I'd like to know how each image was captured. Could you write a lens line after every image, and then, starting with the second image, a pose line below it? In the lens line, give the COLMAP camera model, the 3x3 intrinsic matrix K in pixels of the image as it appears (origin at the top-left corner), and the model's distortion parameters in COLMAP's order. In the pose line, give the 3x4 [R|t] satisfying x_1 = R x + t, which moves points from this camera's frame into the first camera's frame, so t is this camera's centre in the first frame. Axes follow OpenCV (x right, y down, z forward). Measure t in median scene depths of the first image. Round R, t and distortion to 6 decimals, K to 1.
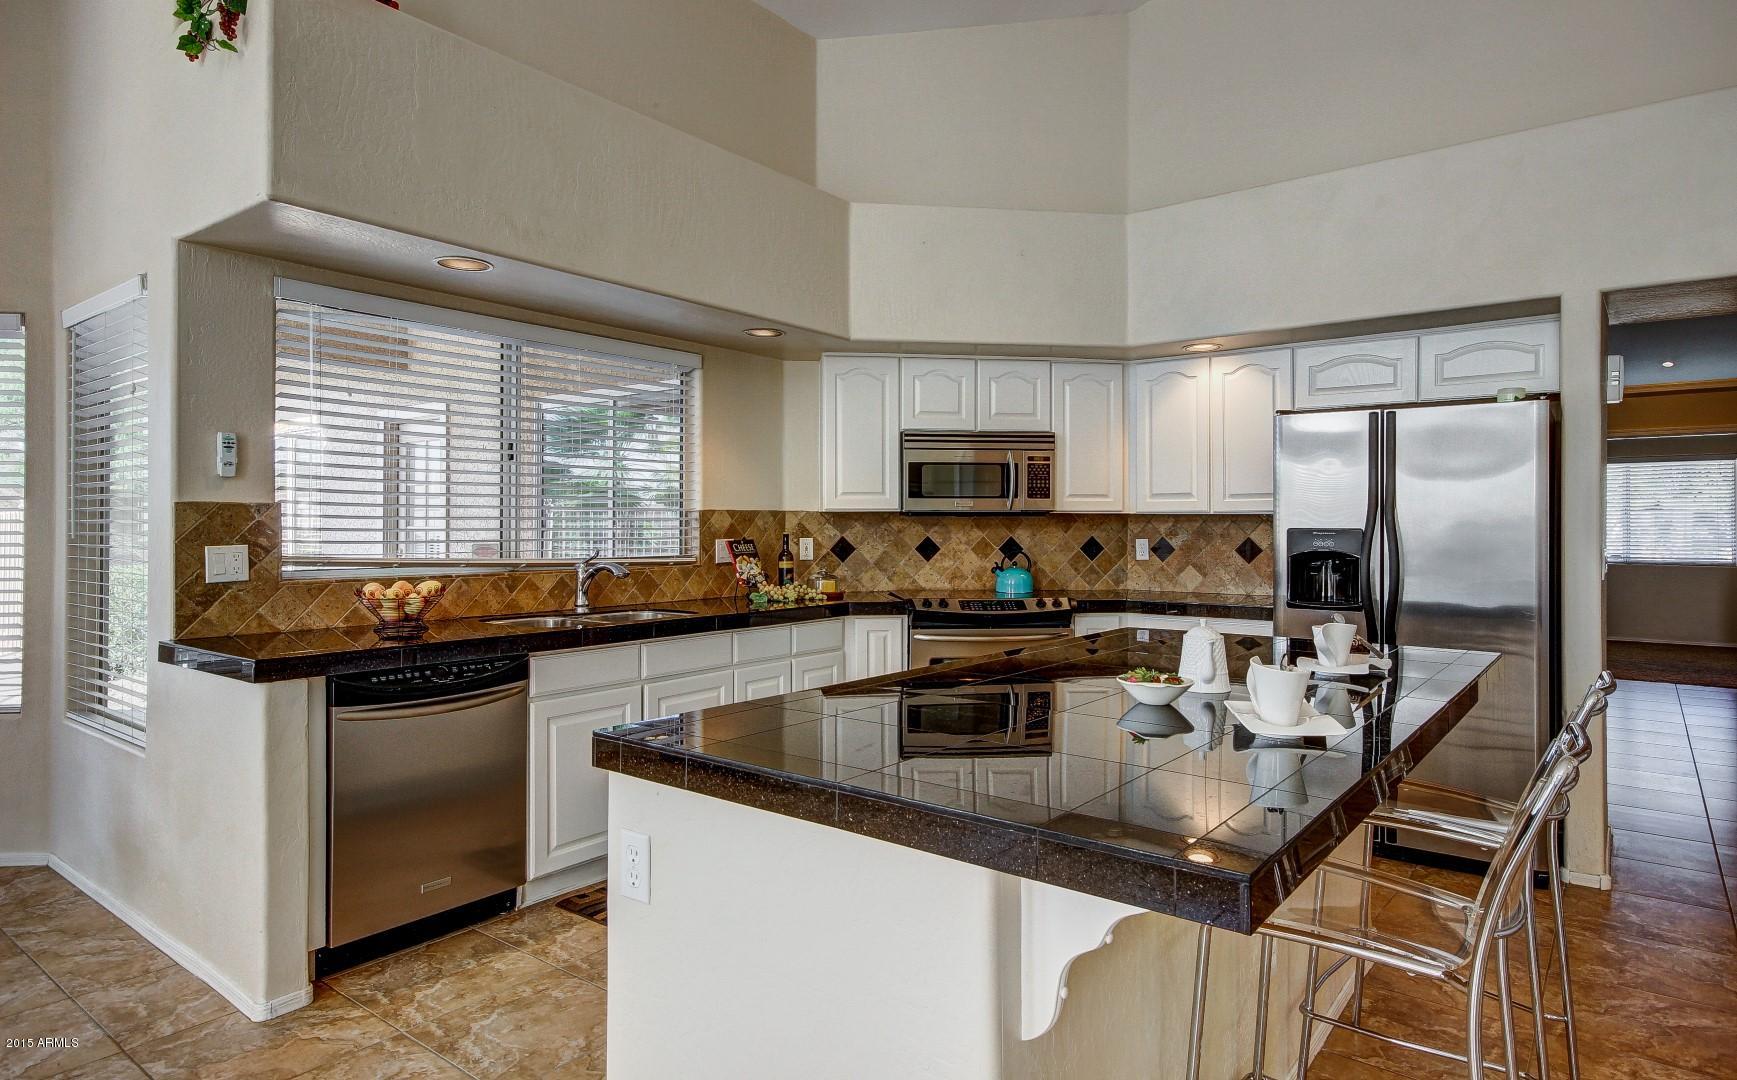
lens RADIAL K [[977.8, 0, 870.6], [0, 977.8, 534.7], [0, 0, 1]] dist [-0.006296, 0.000574]
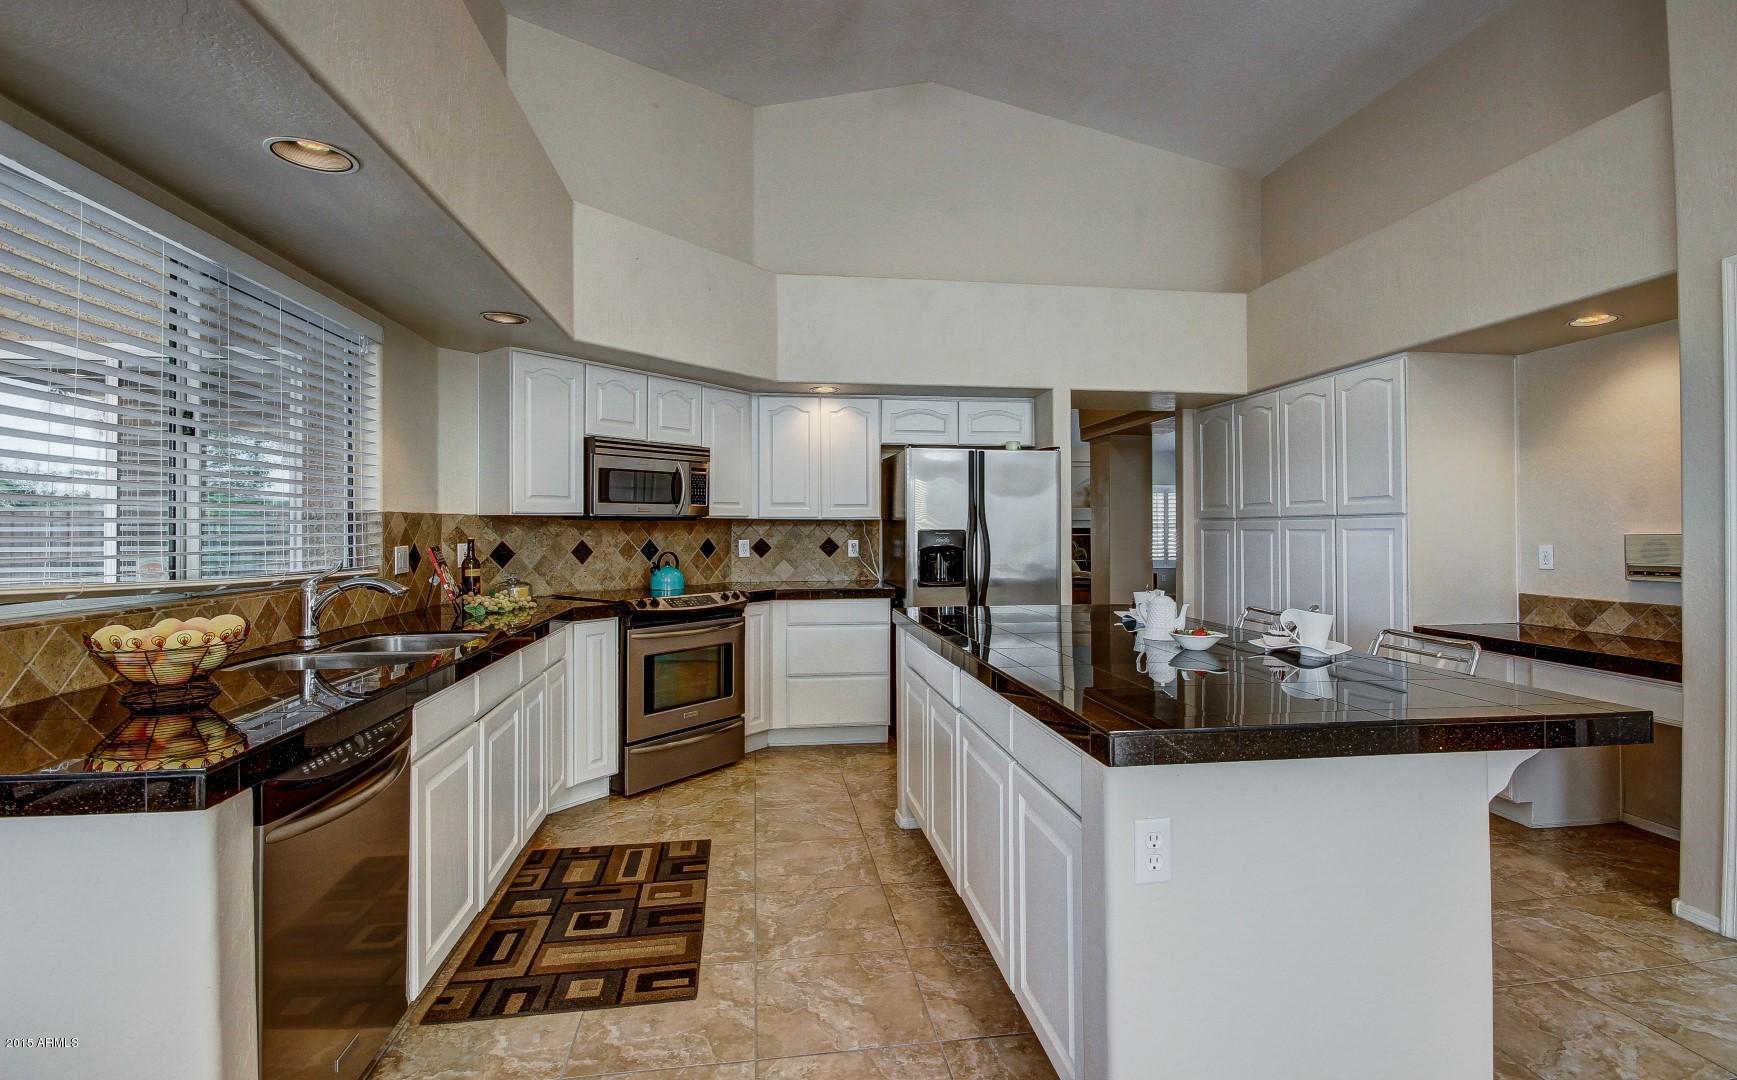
lens RADIAL K [[811.3, 0, 869.3], [0, 811.3, 524.3], [0, 0, 1]] dist [-0.003920, -0.001619]
pose [[0.693313, 0.000199, 0.720636, -0.370805], [0.010900, 0.999883, -0.010763, -0.002428], [-0.720554, 0.015317, 0.693230, 0.207823]]
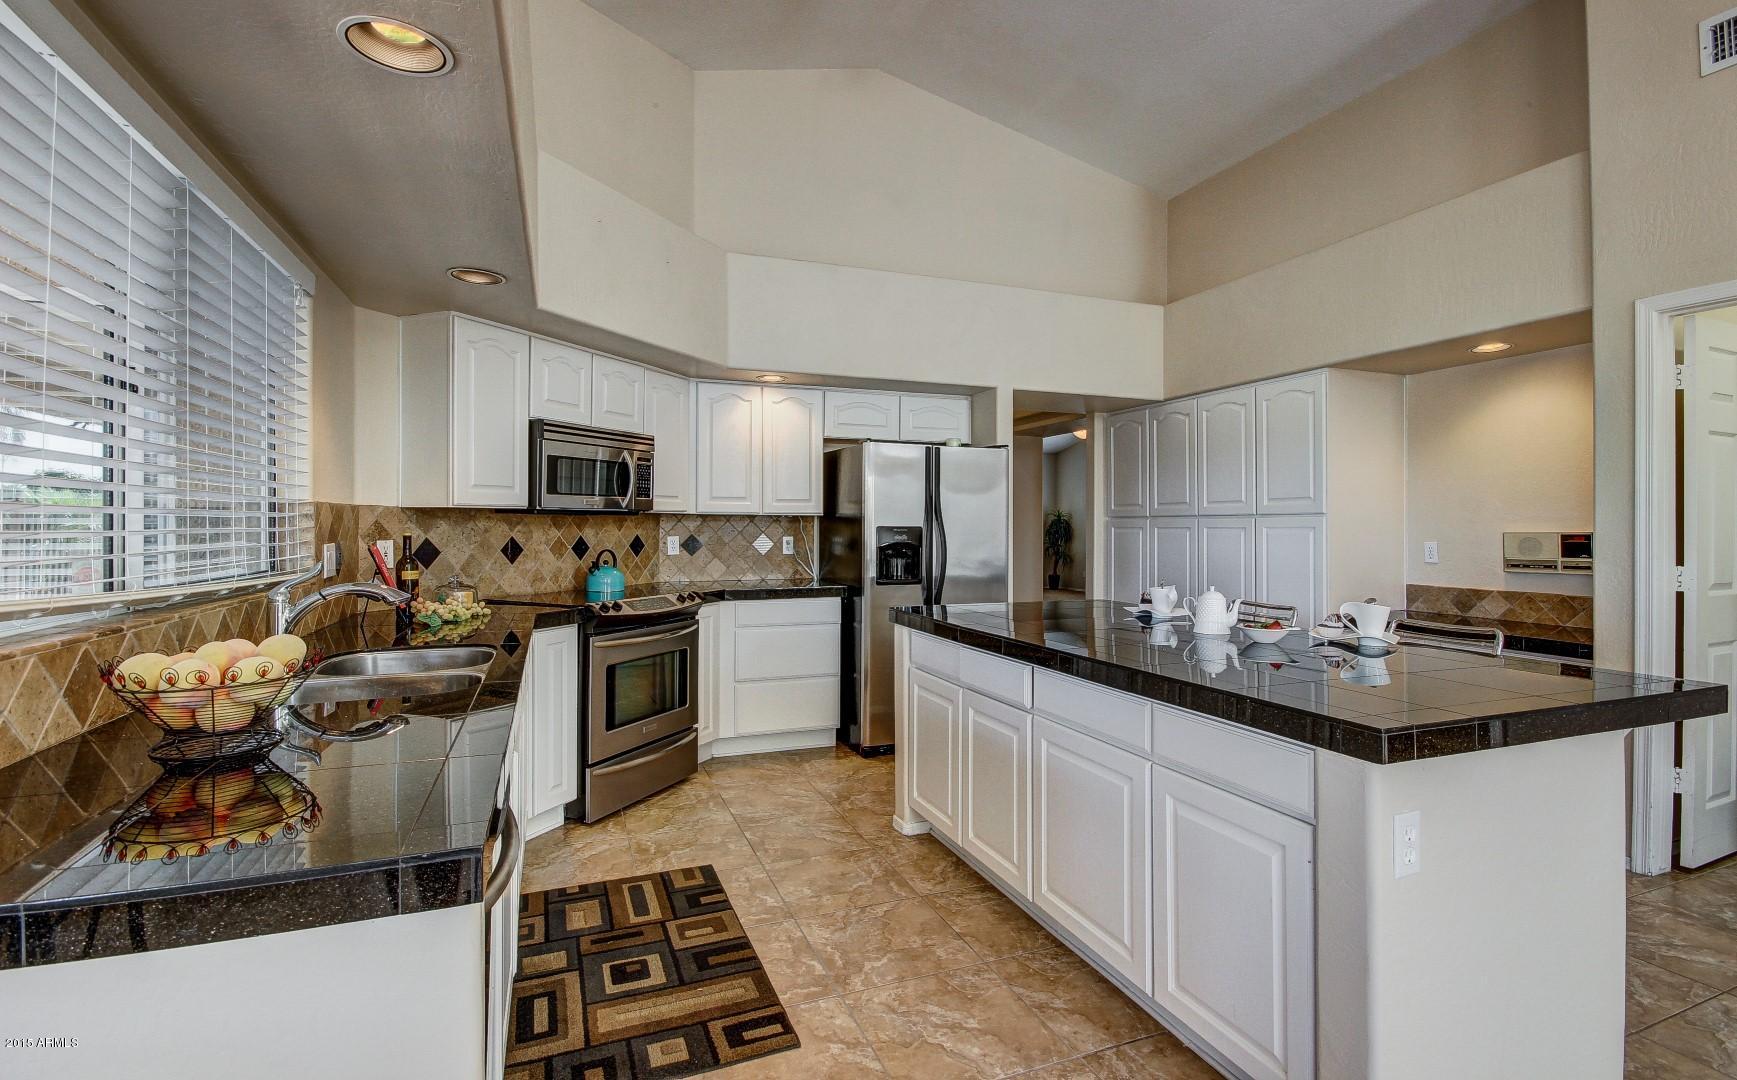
lens RADIAL K [[811.3, 0, 868.6], [0, 811.3, 525.2], [0, 0, 1]] dist [-0.003920, -0.001619]
pose [[0.513660, -0.001193, 0.857993, -0.444958], [0.007799, 0.999964, -0.003279, -0.003849], [-0.857958, 0.008375, 0.513651, 0.357720]]
